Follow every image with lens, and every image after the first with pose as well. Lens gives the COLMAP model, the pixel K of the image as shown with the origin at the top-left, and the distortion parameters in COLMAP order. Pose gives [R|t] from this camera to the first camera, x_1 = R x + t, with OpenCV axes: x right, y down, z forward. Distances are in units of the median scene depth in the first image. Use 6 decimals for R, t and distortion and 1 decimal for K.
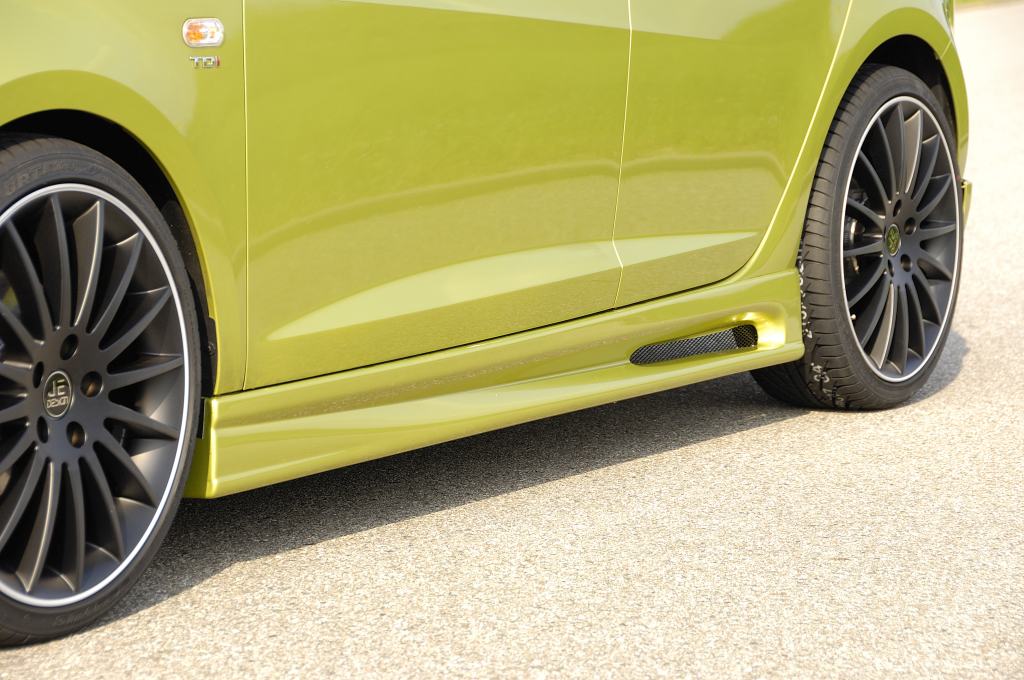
lens RADIAL K [[3961.5, 0, 512.0], [0, 3961.5, 340.0], [0, 0, 1]] dist [0.247249, 1.873165]
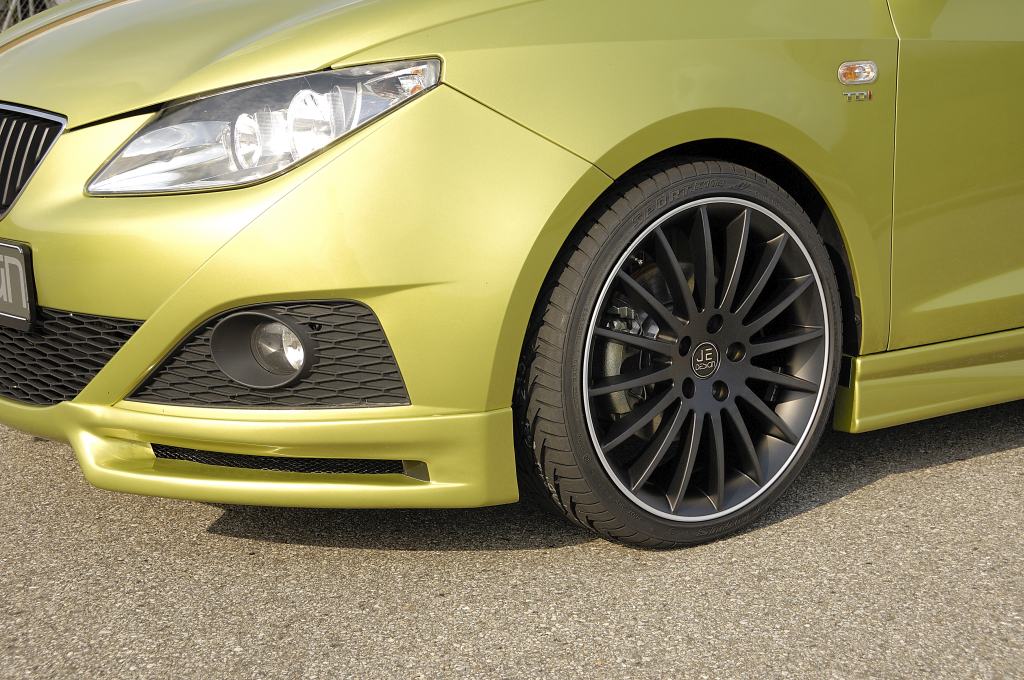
lens RADIAL K [[1660.0, 0, 512.0], [0, 1660.0, 340.0], [0, 0, 1]] dist [0.239604, 0.253378]
pose [[0.897408, 0.057372, -0.437456, 0.065539], [-0.019971, 0.995775, 0.089626, -0.039592], [0.440750, -0.071694, 0.894762, 0.477751]]
